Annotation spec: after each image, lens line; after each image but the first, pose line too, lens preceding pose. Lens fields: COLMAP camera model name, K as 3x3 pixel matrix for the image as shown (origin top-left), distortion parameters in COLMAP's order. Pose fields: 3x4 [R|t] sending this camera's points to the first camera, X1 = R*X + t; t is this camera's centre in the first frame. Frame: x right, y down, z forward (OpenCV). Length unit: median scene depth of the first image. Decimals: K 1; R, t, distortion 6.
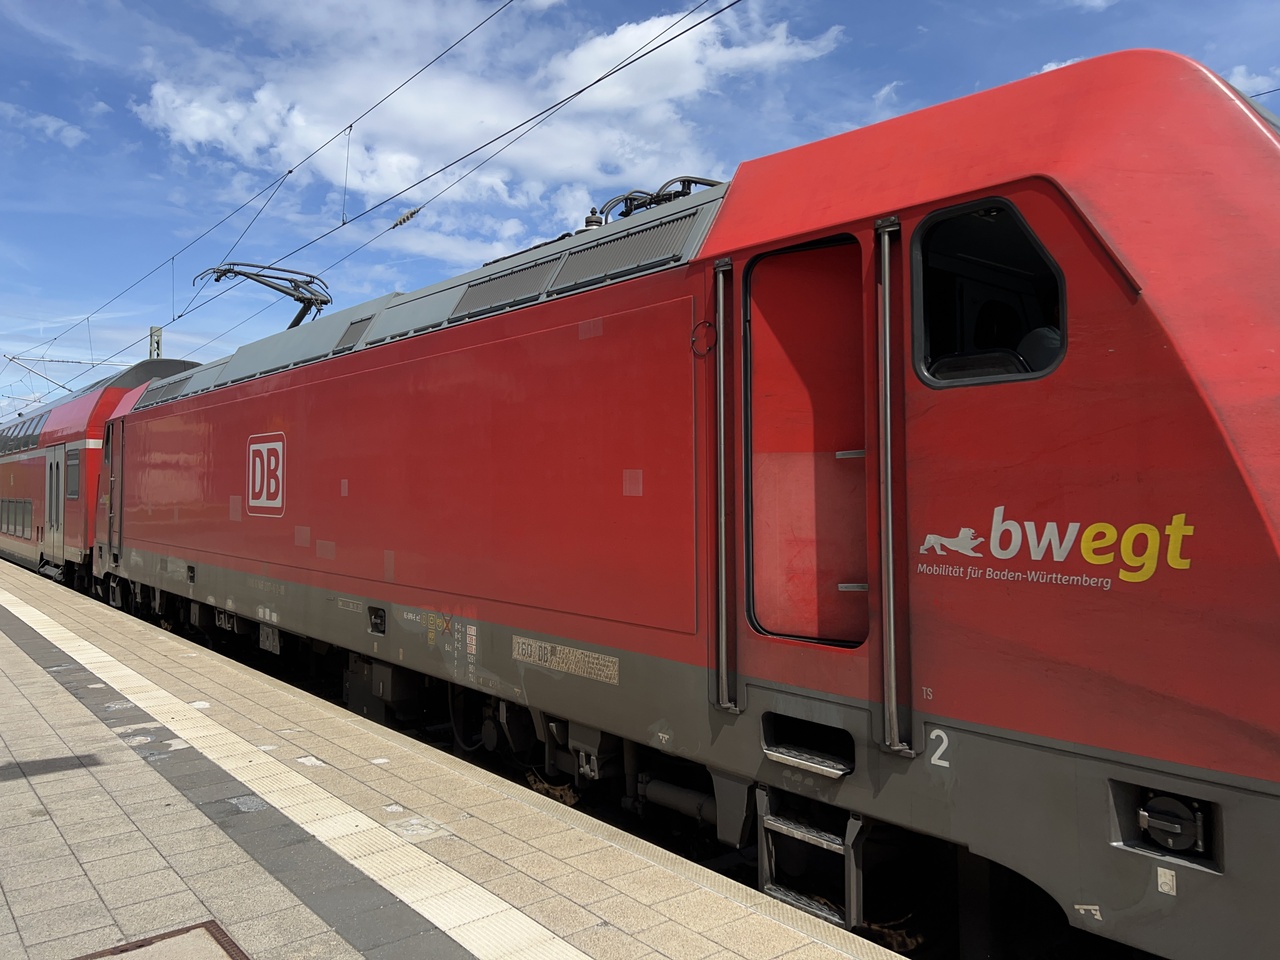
lens RADIAL K [[957.6, 0, 638.0], [0, 957.6, 476.2], [0, 0, 1]] dist [0.003568, -0.051546]
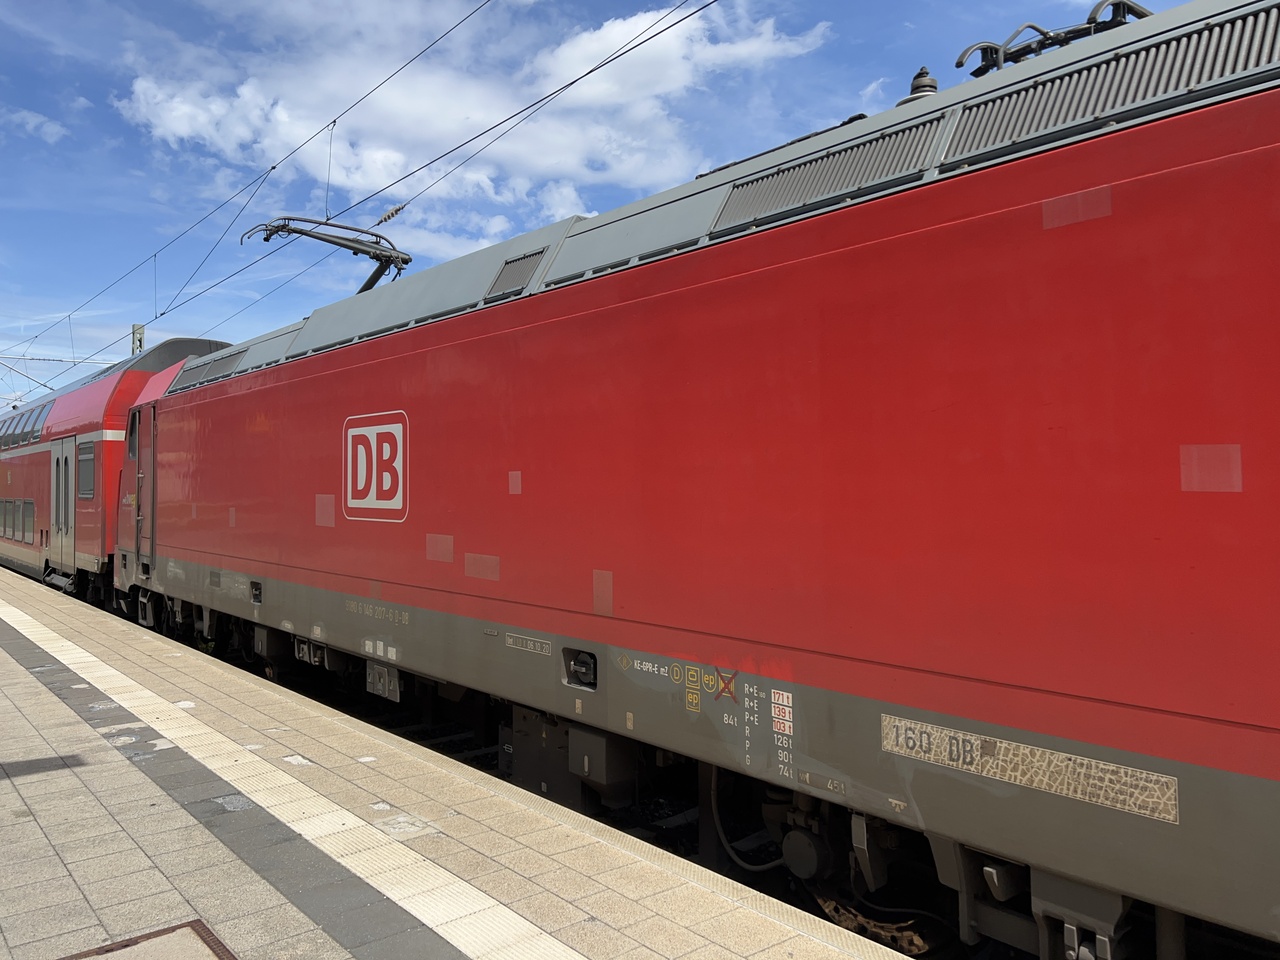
lens RADIAL K [[951.4, 0, 635.0], [0, 951.4, 479.6], [0, 0, 1]] dist [0.007918, -0.054825]
pose [[0.999882, -0.003204, 0.015010, -0.127210], [0.003109, 0.999975, 0.006331, 0.002829], [-0.015030, -0.006284, 0.999867, 0.153044]]
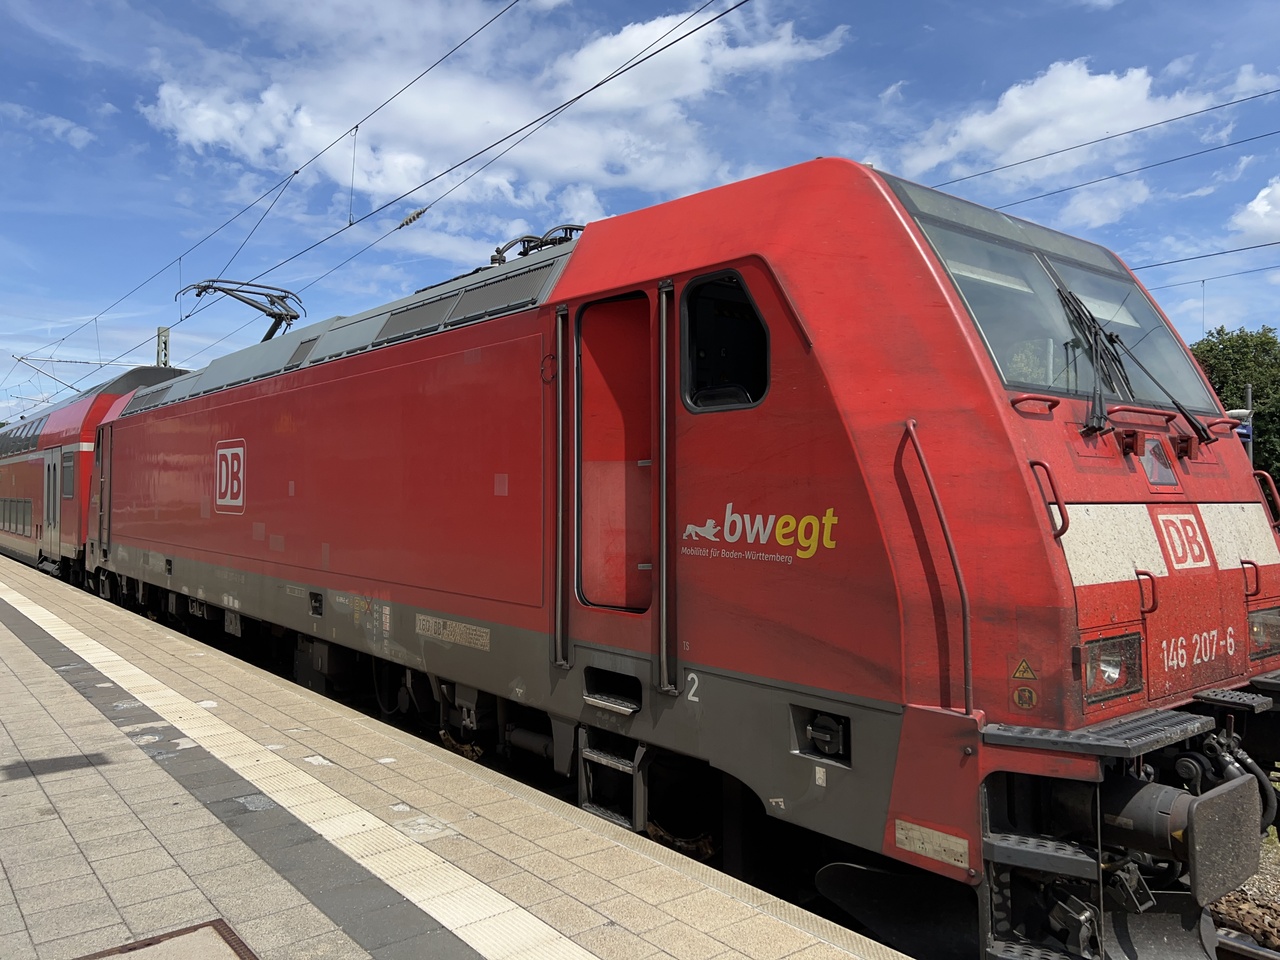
lens RADIAL K [[960.2, 0, 639.9], [0, 960.2, 478.4], [0, 0, 1]] dist [0.001985, -0.050571]
pose [[0.999979, 0.000380, -0.006446, 0.063994], [-0.000365, 0.999997, 0.002282, -0.001480], [0.006447, -0.002279, 0.999977, -0.076264]]
